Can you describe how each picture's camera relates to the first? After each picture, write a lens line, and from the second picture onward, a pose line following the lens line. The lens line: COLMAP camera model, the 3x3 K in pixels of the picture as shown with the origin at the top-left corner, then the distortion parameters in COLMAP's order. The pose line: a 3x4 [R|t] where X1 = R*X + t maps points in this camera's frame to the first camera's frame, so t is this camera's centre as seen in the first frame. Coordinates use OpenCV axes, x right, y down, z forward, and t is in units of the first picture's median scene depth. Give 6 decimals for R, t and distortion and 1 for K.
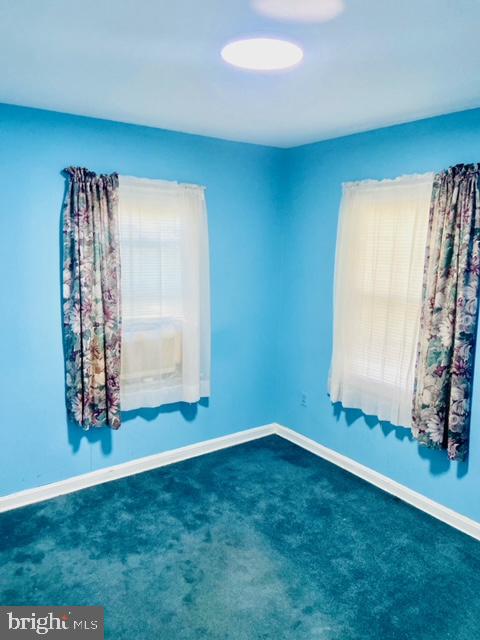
lens RADIAL K [[484.9, 0, 240.2], [0, 484.9, 318.0], [0, 0, 1]] dist [0.130547, -0.167704]
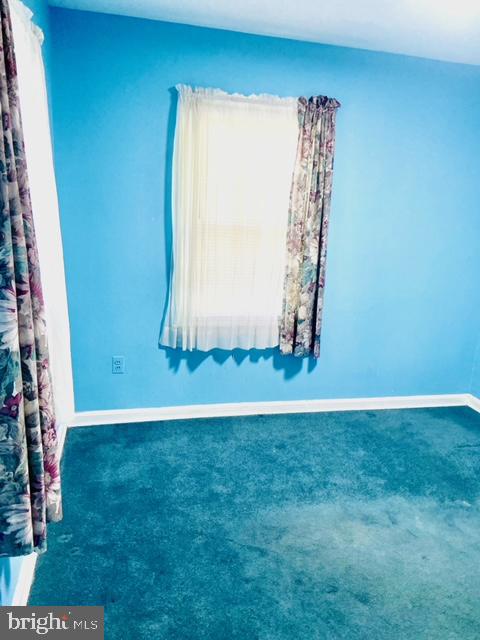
lens RADIAL K [[484.9, 0, 240.2], [0, 484.9, 318.0], [0, 0, 1]] dist [0.130547, -0.167704]
pose [[0.359145, -0.227734, 0.905070, -0.688869], [0.103305, 0.973513, 0.203963, -0.069052], [-0.927547, 0.020246, 0.373159, 0.726129]]
